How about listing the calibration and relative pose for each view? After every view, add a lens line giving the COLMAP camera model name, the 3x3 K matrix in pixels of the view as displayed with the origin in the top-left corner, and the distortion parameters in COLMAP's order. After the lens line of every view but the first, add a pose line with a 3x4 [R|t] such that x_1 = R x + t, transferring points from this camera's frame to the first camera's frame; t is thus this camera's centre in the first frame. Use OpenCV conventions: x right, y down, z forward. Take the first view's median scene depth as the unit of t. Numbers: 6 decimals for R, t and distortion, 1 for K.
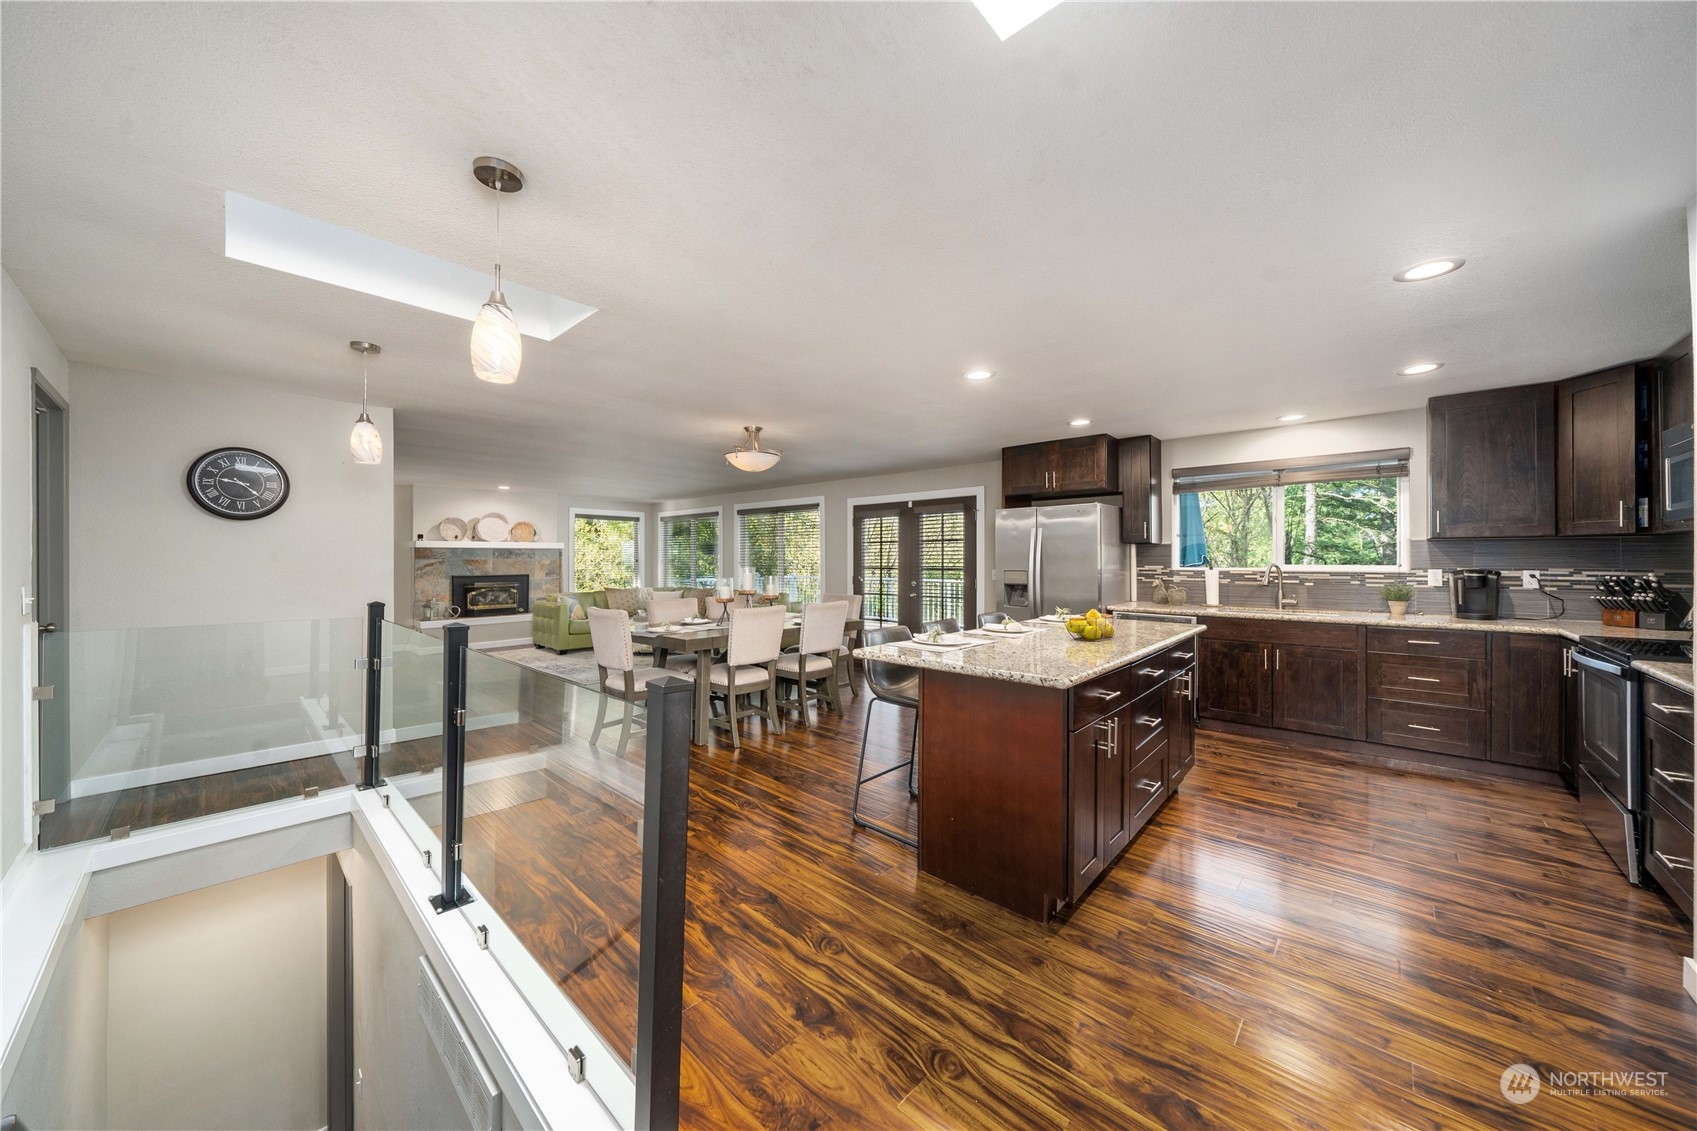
lens RADIAL K [[582.8, 0, 841.2], [0, 582.8, 555.2], [0, 0, 1]] dist [-0.001340, 0.000073]
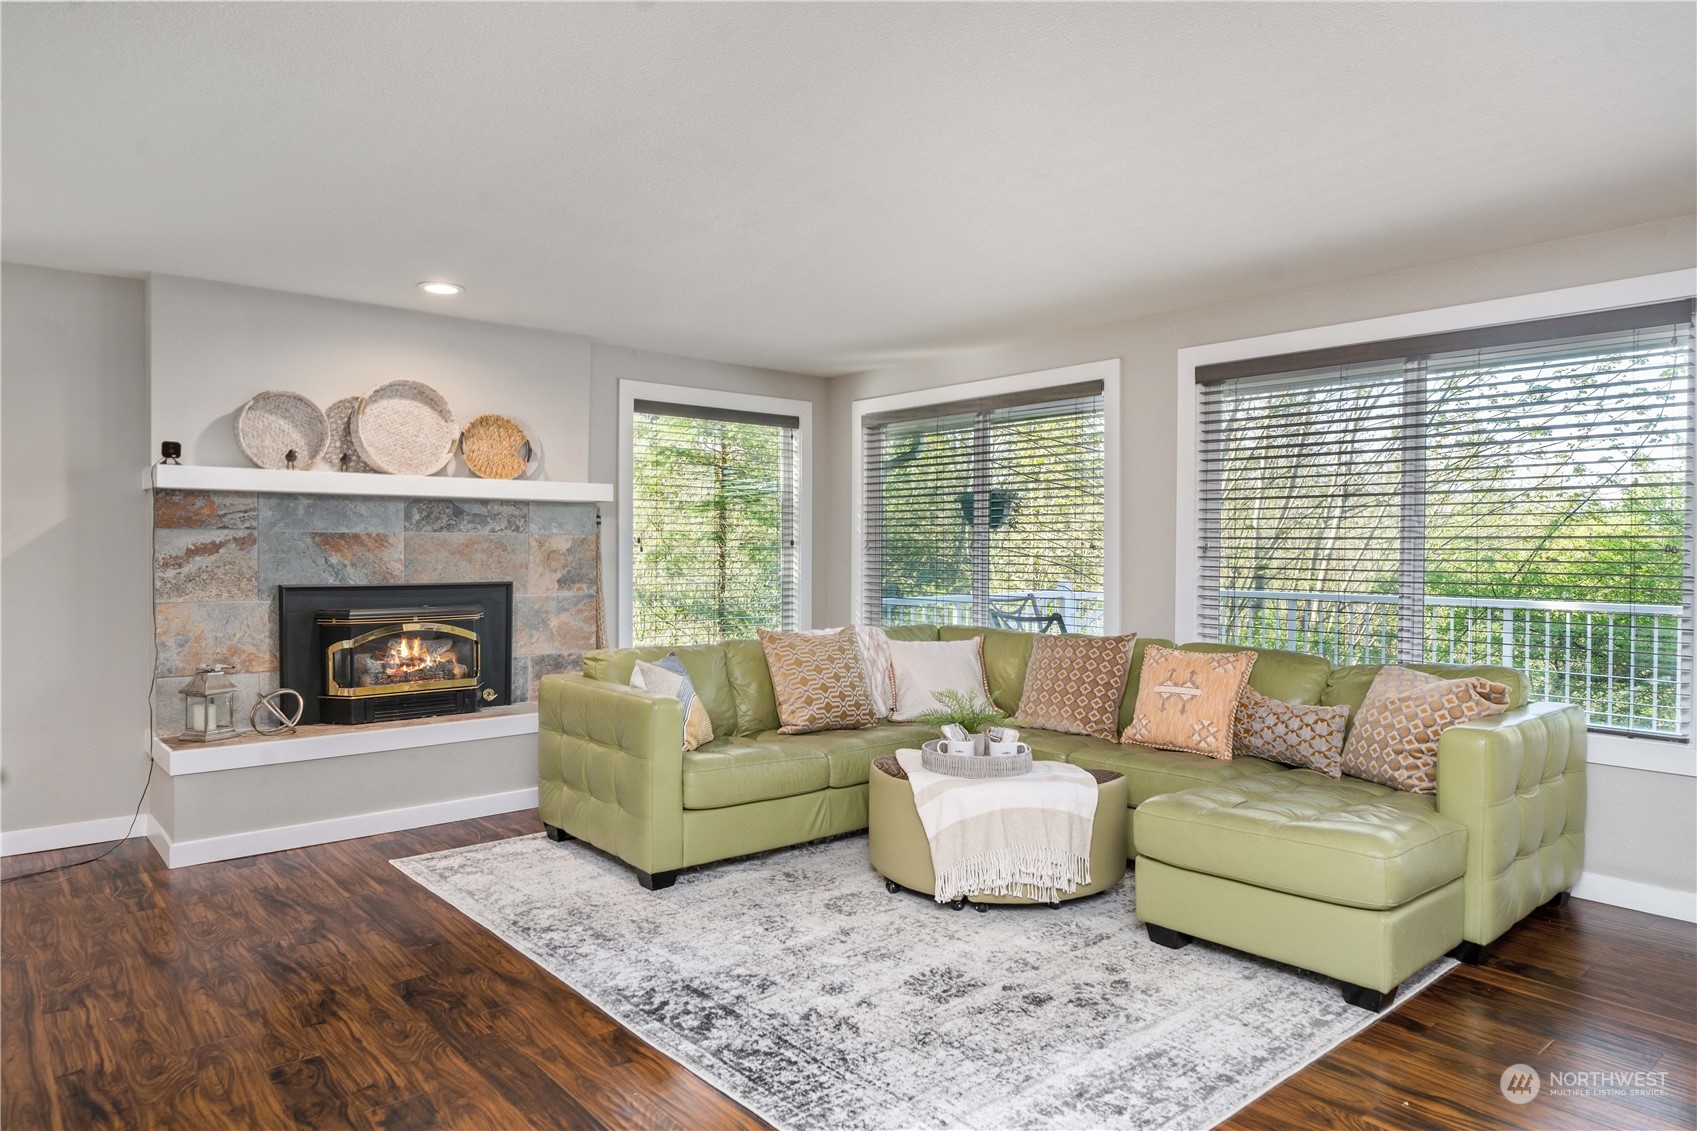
lens RADIAL K [[1048.7, 0, 845.2], [0, 1048.7, 563.3], [0, 0, 1]] dist [0.007421, 0.001584]
pose [[0.993226, 0.006948, -0.115990, -0.331594], [-0.004623, 0.999783, 0.020301, 0.011935], [0.116106, -0.019627, 0.993043, 0.521542]]
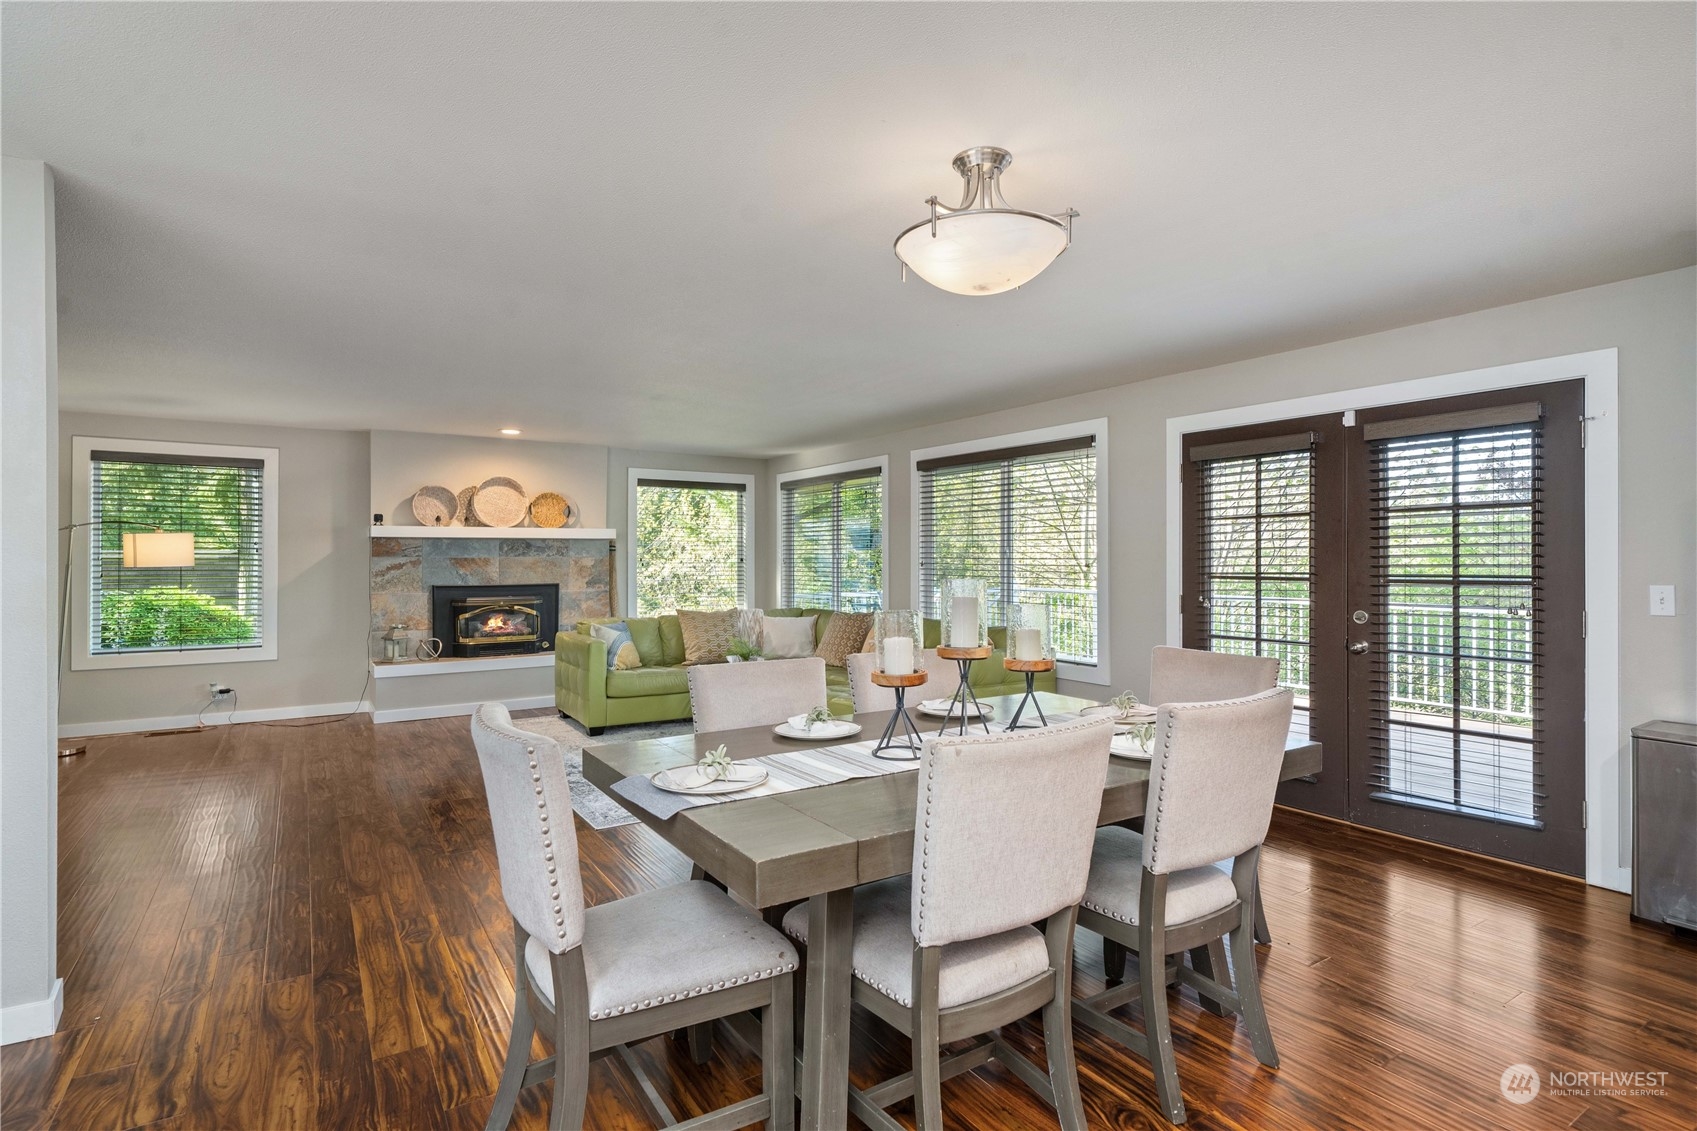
lens RADIAL K [[846.9, 0, 845.3], [0, 846.9, 555.7], [0, 0, 1]] dist [0.001710, 0.000411]
pose [[0.968701, -0.000583, -0.248231, -0.061902], [0.001592, 0.999991, 0.003865, 0.002969], [0.248227, -0.004139, 0.968693, 0.296654]]
